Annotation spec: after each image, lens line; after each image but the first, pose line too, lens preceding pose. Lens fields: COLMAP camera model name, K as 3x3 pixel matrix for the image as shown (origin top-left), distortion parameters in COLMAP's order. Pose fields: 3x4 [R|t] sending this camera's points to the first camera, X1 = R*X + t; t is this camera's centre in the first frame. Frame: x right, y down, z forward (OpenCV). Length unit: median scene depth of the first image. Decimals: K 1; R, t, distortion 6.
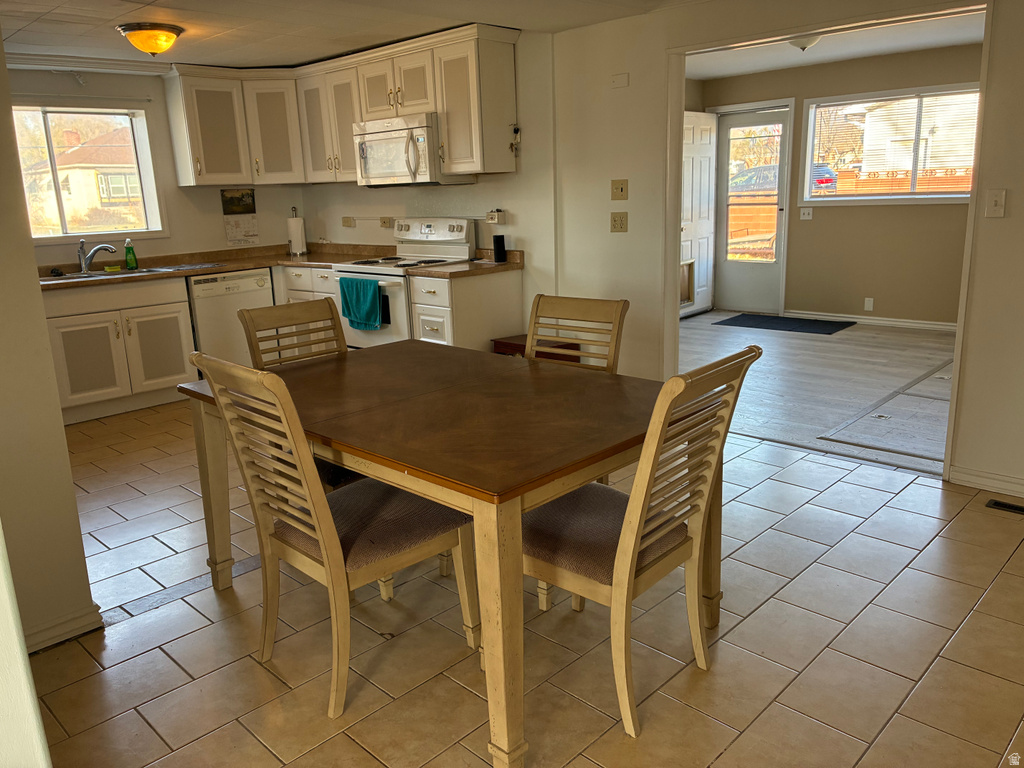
lens RADIAL K [[766.4, 0, 513.5], [0, 766.4, 380.3], [0, 0, 1]] dist [0.021641, -0.008151]
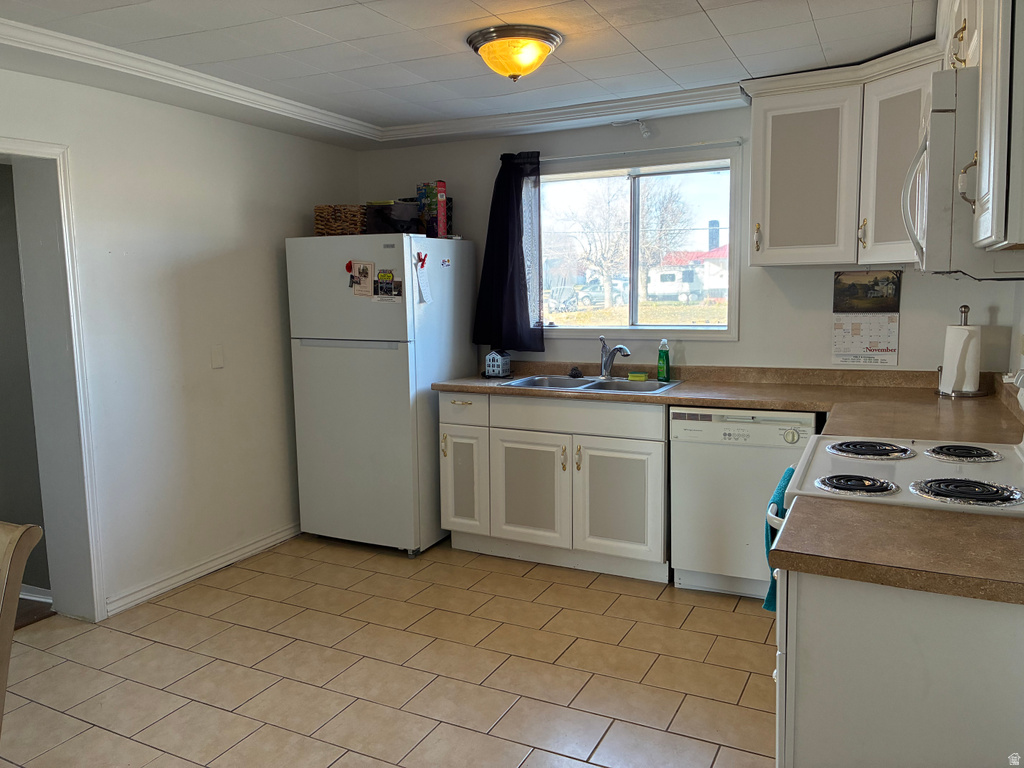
lens RADIAL K [[766.4, 0, 513.5], [0, 766.4, 380.3], [0, 0, 1]] dist [0.021641, -0.008151]
pose [[0.292012, 0.150577, -0.944487, 0.146824], [-0.225459, 0.970536, 0.085023, -0.179828], [0.929461, 0.188115, 0.317357, 0.664745]]
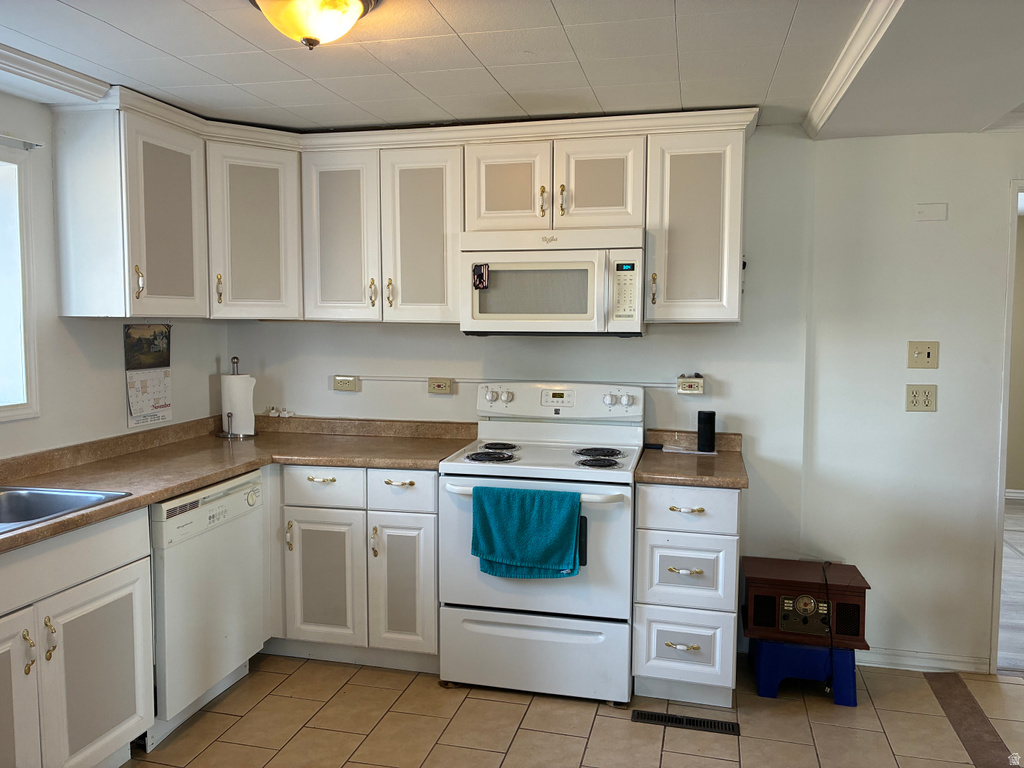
lens RADIAL K [[766.4, 0, 513.5], [0, 766.4, 380.3], [0, 0, 1]] dist [0.021641, -0.008151]
pose [[0.867730, 0.005860, 0.497002, -0.465391], [0.081982, 0.984547, -0.154743, -0.117329], [-0.490229, 0.175020, 0.853841, 0.468111]]
